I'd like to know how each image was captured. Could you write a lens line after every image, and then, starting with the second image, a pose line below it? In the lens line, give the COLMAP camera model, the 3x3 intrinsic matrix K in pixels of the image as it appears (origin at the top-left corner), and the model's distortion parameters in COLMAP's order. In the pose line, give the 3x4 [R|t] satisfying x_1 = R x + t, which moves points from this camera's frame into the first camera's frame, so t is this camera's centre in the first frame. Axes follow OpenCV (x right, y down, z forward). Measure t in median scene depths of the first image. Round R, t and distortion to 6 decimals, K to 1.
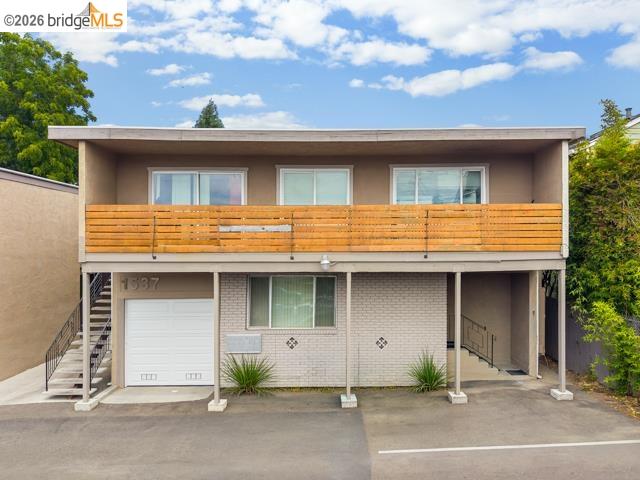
lens RADIAL K [[439.7, 0, 336.7], [0, 439.7, 242.8], [0, 0, 1]] dist [0.002814, -0.001285]
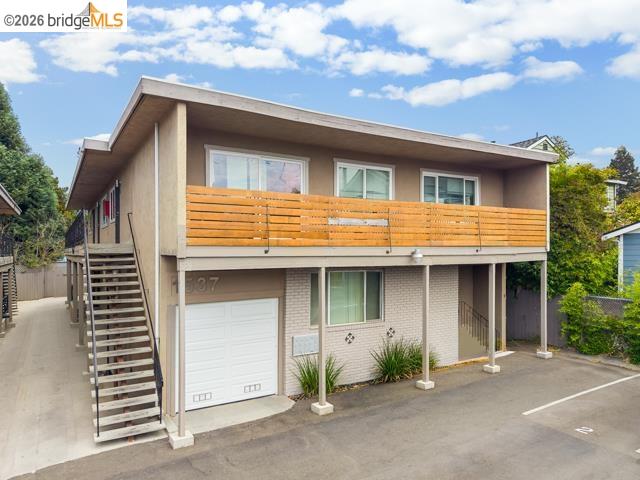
lens RADIAL K [[440.6, 0, 321.4], [0, 440.6, 245.2], [0, 0, 1]] dist [0.003897, -0.001980]
pose [[0.863227, 0.005027, 0.504790, -0.735237], [-0.004475, 0.999987, -0.002305, 0.021355], [-0.504796, -0.000269, 0.863239, 0.190447]]
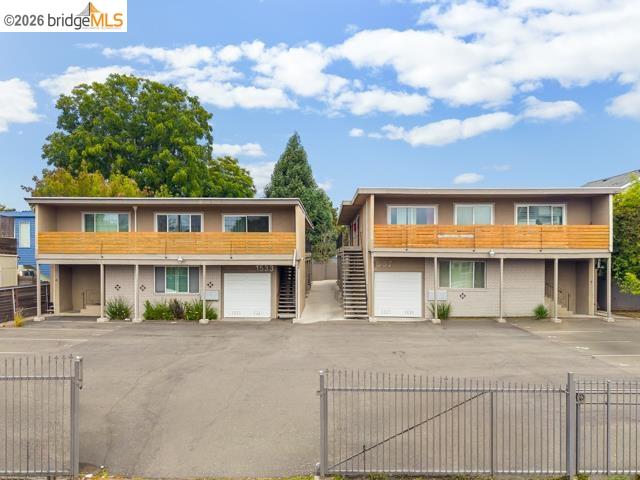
lens RADIAL K [[440.6, 0, 321.4], [0, 440.6, 245.2], [0, 0, 1]] dist [0.003897, -0.001980]
pose [[0.999359, 0.009025, -0.034652, -0.724525], [-0.009212, 0.999944, -0.005230, 0.025033], [0.034602, 0.005546, 0.999386, -1.048400]]
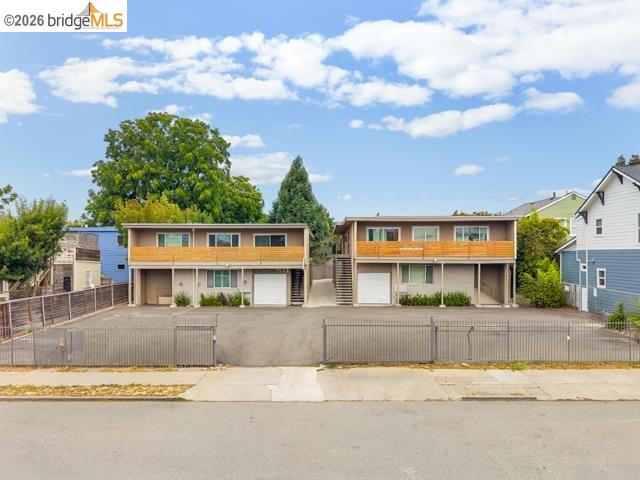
lens RADIAL K [[428.7, 0, 319.5], [0, 428.7, 247.4], [0, 0, 1]] dist [0.019885, -0.002293]
pose [[0.999428, 0.005215, -0.033405, -0.709161], [-0.005243, 0.999986, -0.000726, -0.036593], [0.033401, 0.000901, 0.999442, -1.953730]]
